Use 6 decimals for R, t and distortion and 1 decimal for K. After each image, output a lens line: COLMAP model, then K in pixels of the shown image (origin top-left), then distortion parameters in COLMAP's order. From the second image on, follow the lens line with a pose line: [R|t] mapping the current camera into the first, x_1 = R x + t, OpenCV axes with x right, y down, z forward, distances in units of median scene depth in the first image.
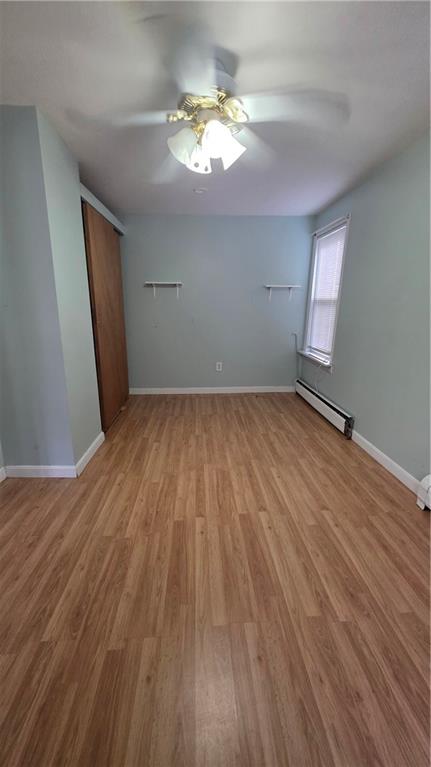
lens RADIAL K [[304.0, 0, 209.5], [0, 304.0, 387.7], [0, 0, 1]] dist [0.000723, 0.000129]
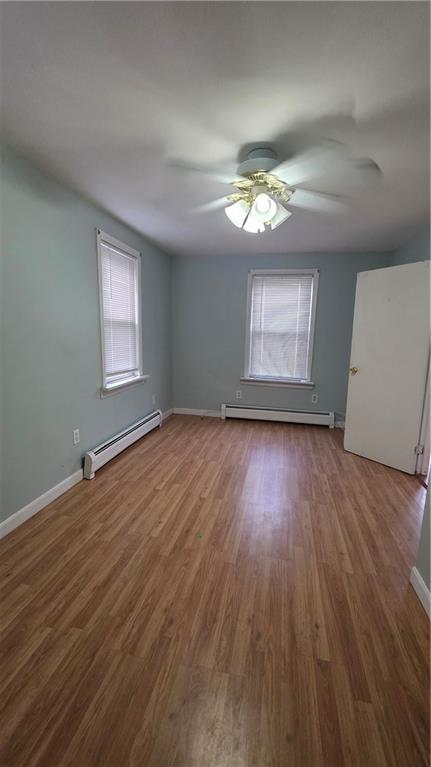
lens RADIAL K [[304.0, 0, 210.6], [0, 304.0, 381.9], [0, 0, 1]] dist [0.000723, 0.000129]
pose [[-0.961346, -0.076775, 0.264422, -0.129152], [0.041330, 0.909222, 0.414255, -0.466892], [-0.272222, 0.409171, -0.870904, 1.591226]]
